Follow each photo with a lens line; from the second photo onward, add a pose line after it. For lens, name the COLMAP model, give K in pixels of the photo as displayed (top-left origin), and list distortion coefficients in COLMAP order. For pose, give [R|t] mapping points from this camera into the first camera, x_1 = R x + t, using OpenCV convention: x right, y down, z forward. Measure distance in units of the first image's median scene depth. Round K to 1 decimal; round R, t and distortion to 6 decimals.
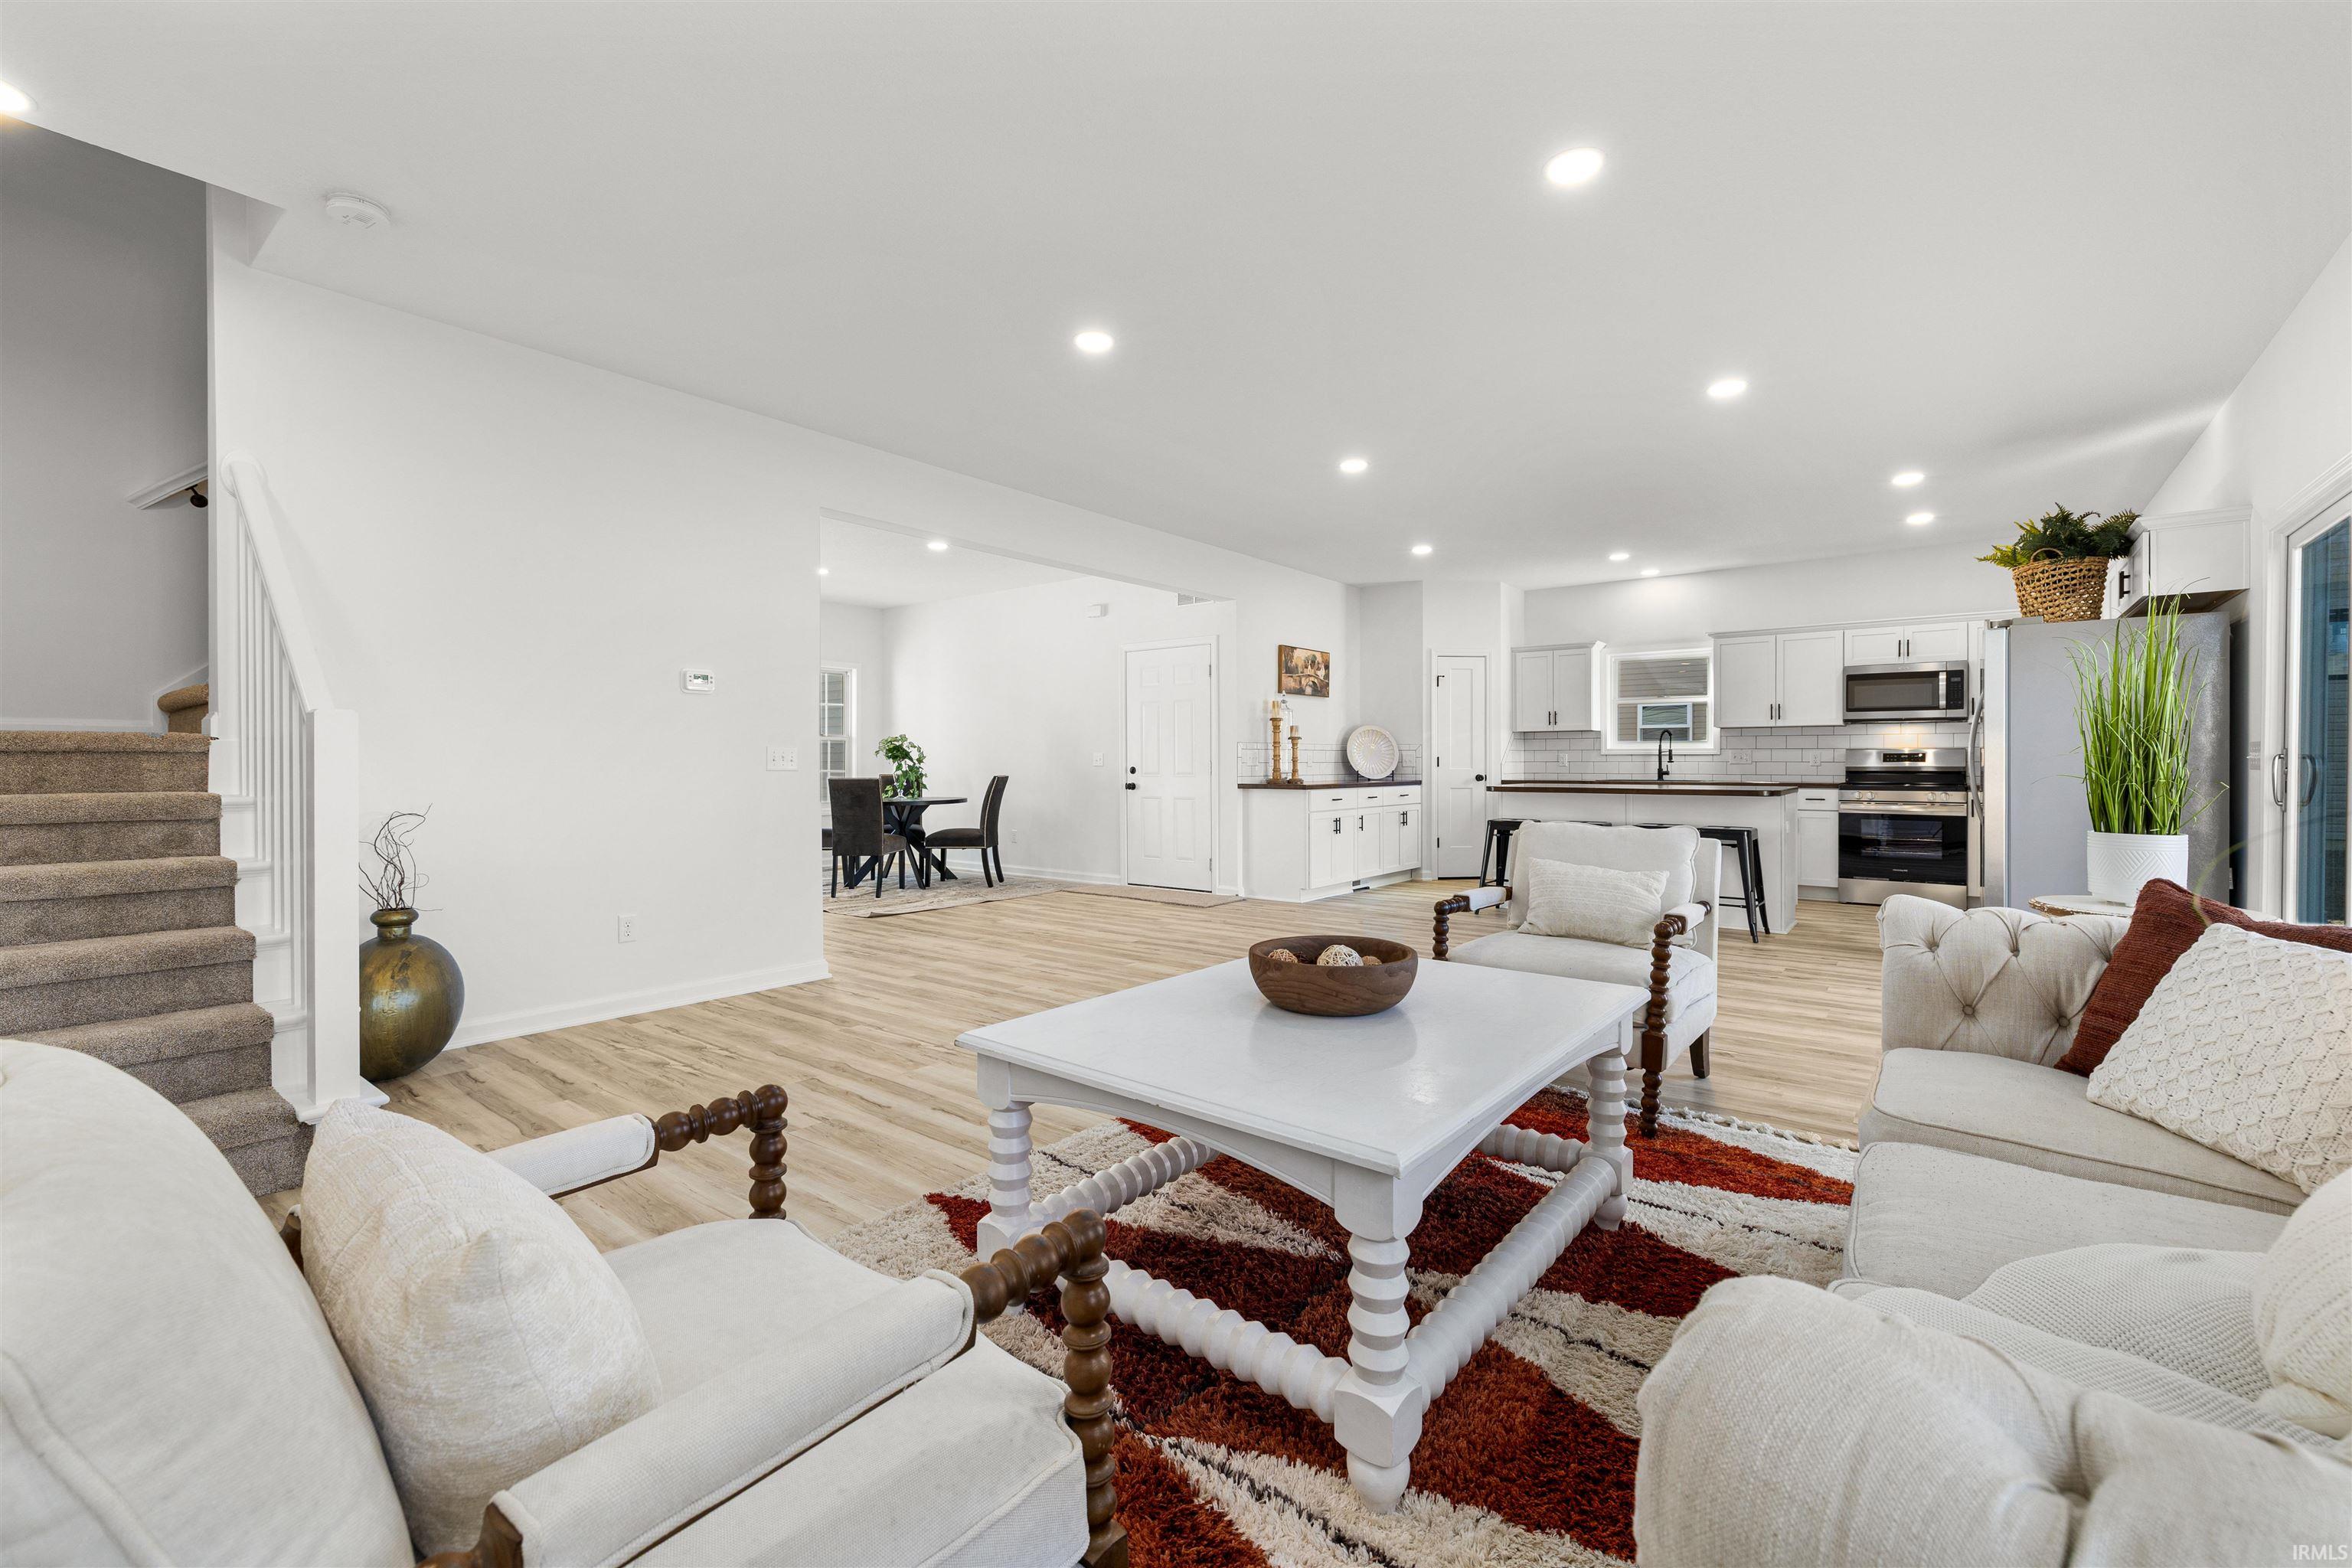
lens RADIAL K [[986.2, 0, 1168.0], [0, 986.2, 765.0], [0, 0, 1]] dist [-0.006083, 0.000205]
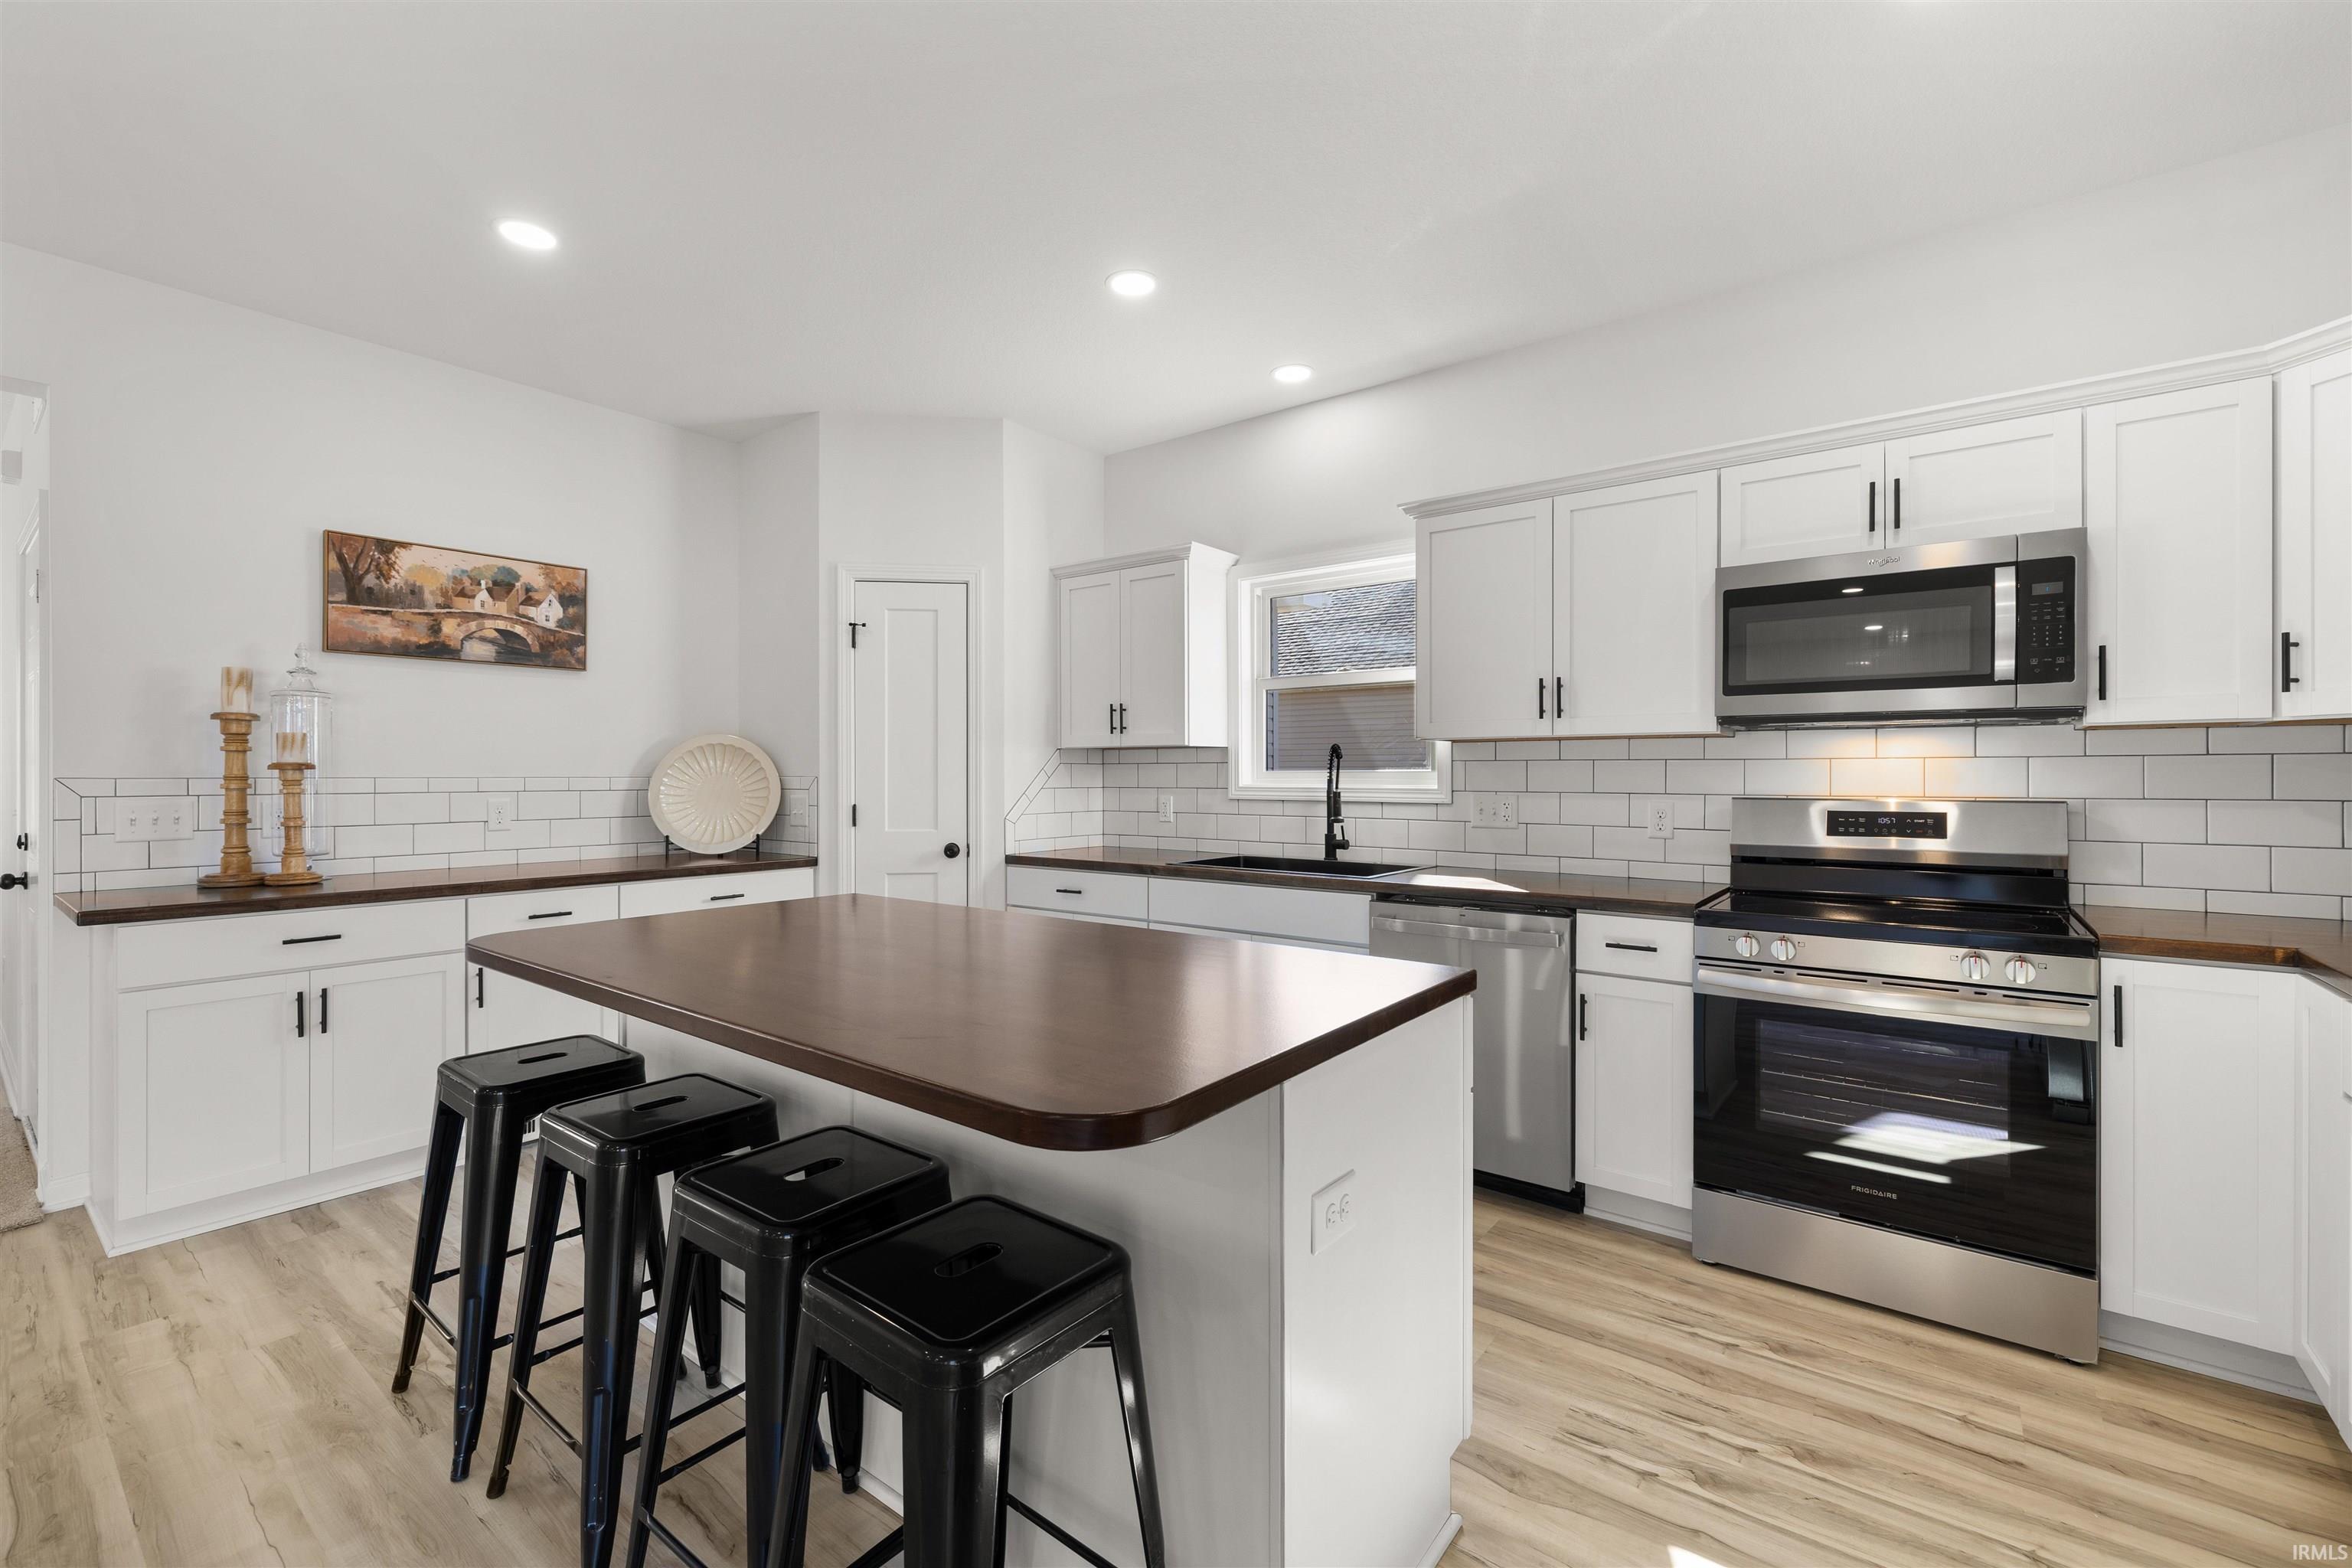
lens RADIAL K [[986.2, 0, 1168.5], [0, 986.2, 773.4], [0, 0, 1]] dist [-0.006083, 0.000205]
pose [[0.999953, 0.001090, 0.009683, 0.444633], [-0.001046, 0.999989, -0.004552, -0.022131], [-0.009688, 0.004542, 0.999943, 0.591940]]
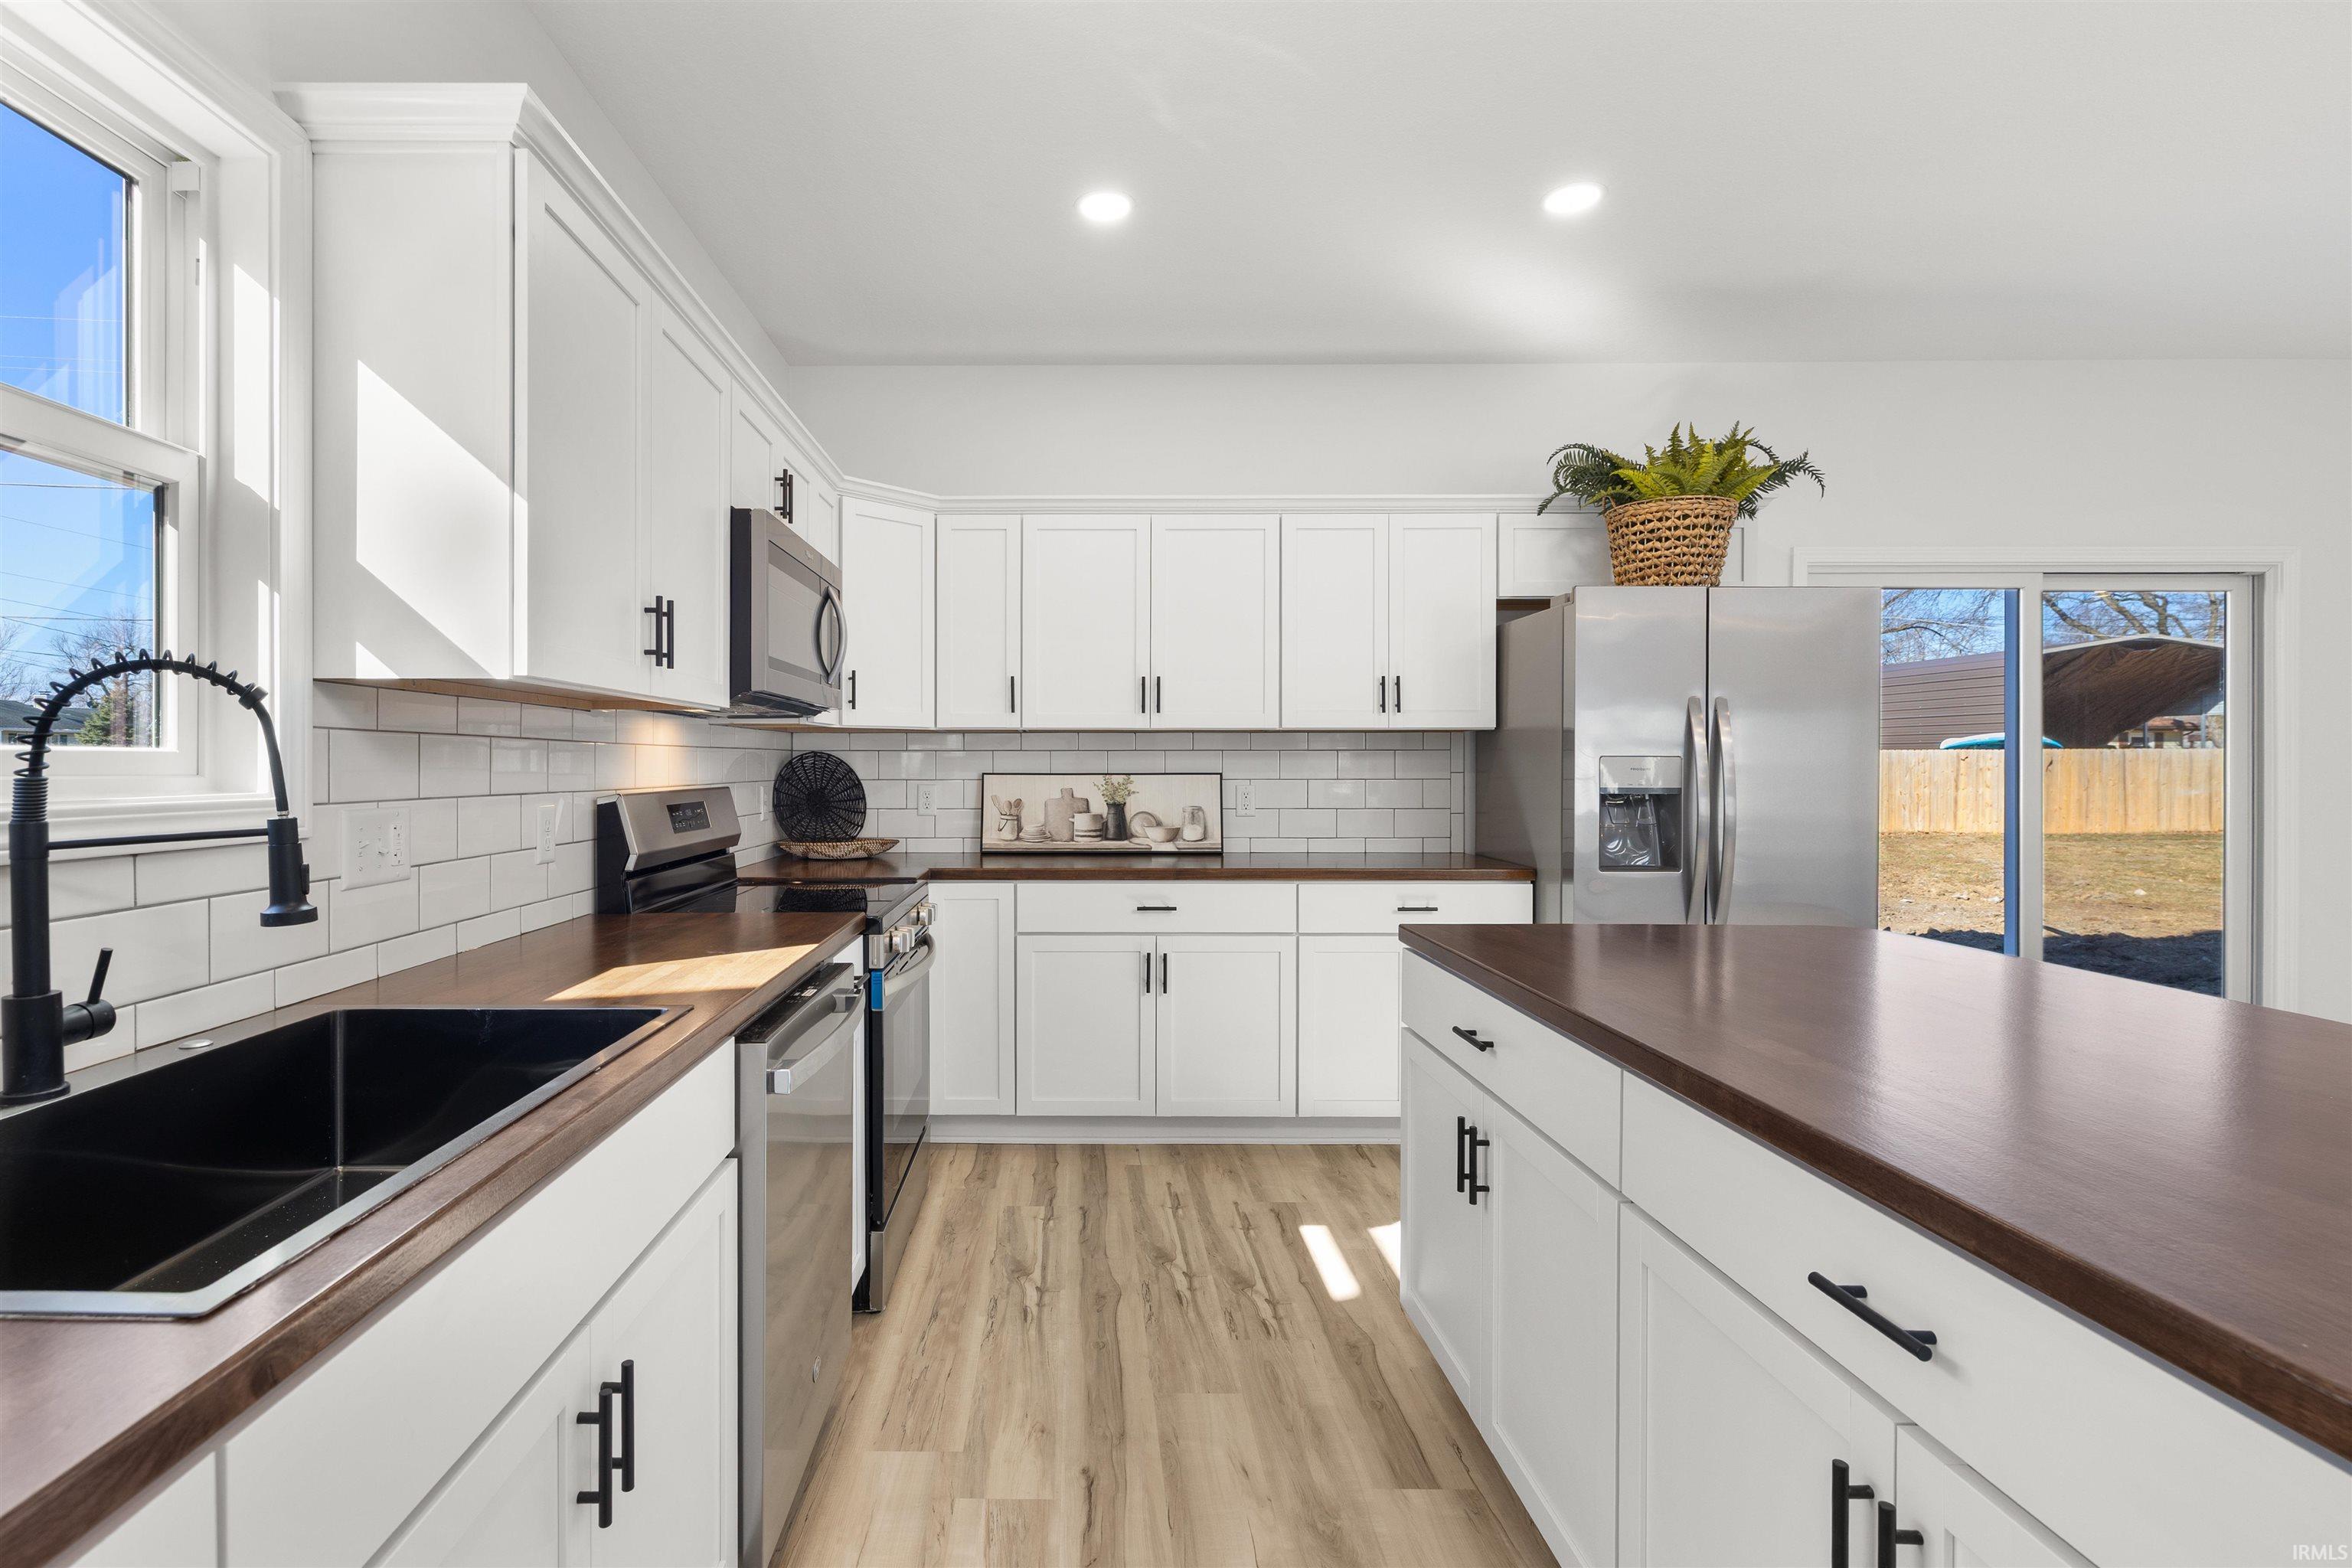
lens RADIAL K [[1091.8, 0, 1067.8], [0, 1091.8, 771.5], [0, 0, 1]] dist [0.013453, -0.000487]
pose [[-0.617732, -0.002914, 0.786383, 0.345831], [0.004272, 0.999966, 0.007062, -0.022704], [-0.786377, 0.007722, -0.617699, 1.032938]]
